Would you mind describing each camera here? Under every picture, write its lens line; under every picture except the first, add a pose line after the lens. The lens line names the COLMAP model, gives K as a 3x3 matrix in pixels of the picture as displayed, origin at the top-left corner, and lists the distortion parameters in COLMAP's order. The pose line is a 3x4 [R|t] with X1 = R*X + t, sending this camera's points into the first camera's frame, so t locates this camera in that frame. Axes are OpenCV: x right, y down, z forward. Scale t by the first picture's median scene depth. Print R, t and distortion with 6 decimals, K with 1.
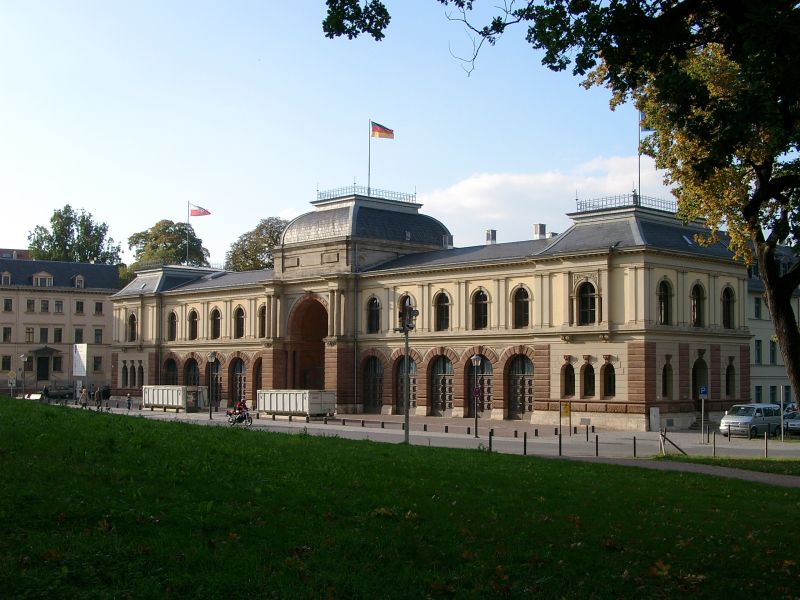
lens RADIAL K [[1085.4, 0, 401.9], [0, 1085.4, 299.9], [0, 0, 1]] dist [0.017612, 0.000000]
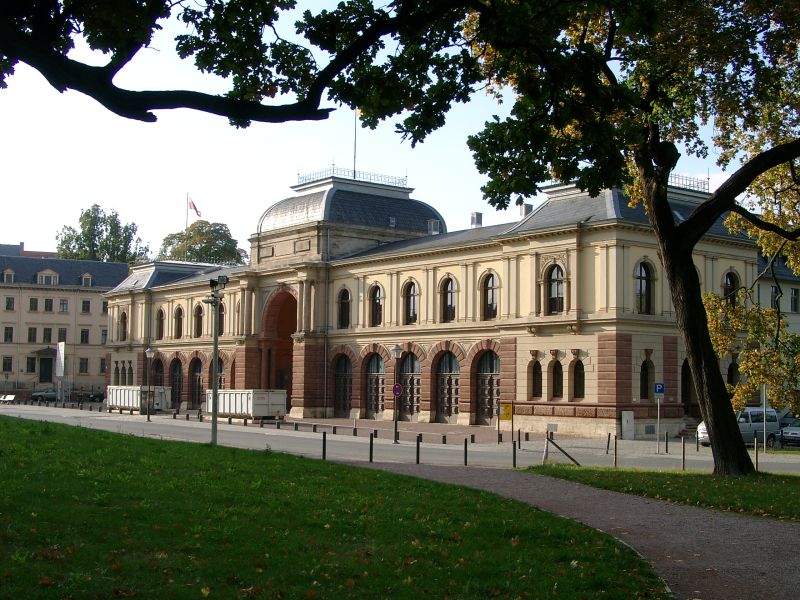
lens RADIAL K [[1085.4, 0, 398.1], [0, 1085.4, 301.5], [0, 0, 1]] dist [0.017612, 0.000000]
pose [[0.995794, 0.000248, -0.091624, 0.102594], [-0.001102, 0.999956, -0.009273, 0.017054], [0.091618, 0.009335, 0.995750, 0.111759]]
